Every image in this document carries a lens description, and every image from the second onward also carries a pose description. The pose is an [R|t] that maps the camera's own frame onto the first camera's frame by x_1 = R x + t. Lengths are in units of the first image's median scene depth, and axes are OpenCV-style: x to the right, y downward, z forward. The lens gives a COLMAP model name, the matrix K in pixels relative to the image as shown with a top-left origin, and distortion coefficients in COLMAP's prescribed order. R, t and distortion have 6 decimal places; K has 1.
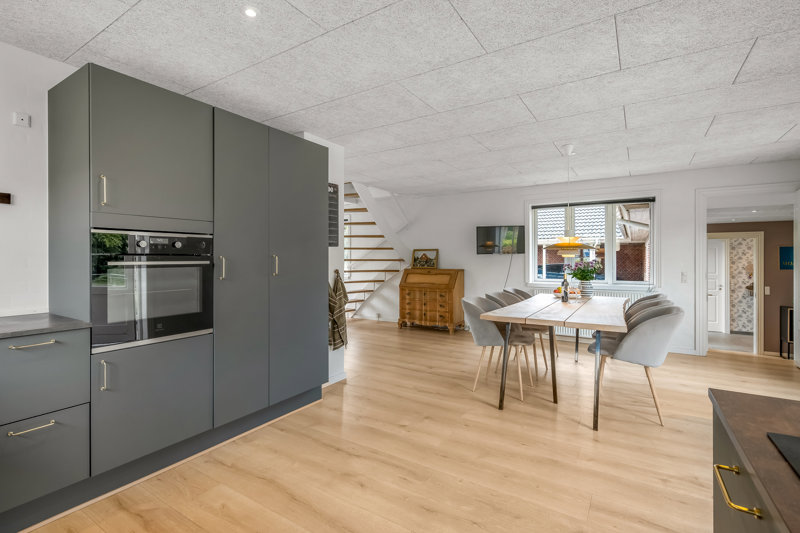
lens RADIAL K [[372.9, 0, 399.7], [0, 372.9, 259.6], [0, 0, 1]] dist [-0.000212, -0.000170]
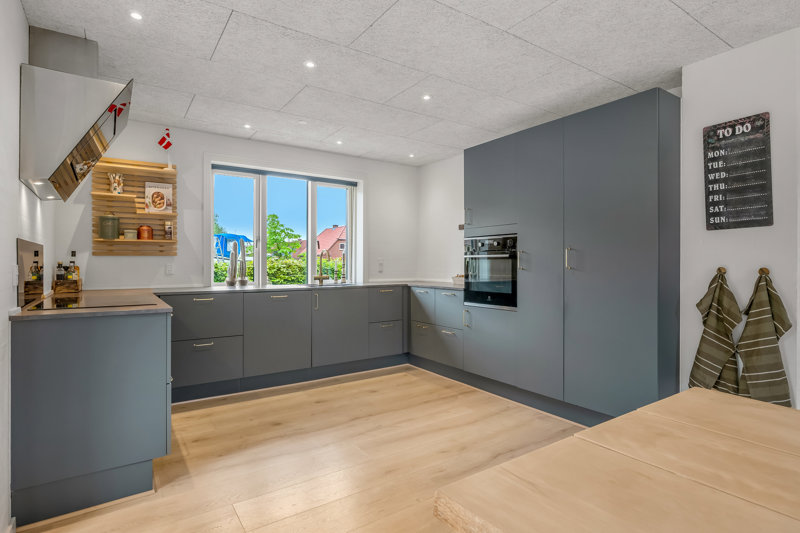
lens RADIAL K [[416.9, 0, 400.3], [0, 416.9, 263.5], [0, 0, 1]] dist [-0.004966, -0.000744]
pose [[-0.395482, 0.003432, -0.918467, 0.349458], [-0.001161, 0.999990, 0.004237, 0.010476], [0.918473, 0.002742, -0.395474, 0.437169]]
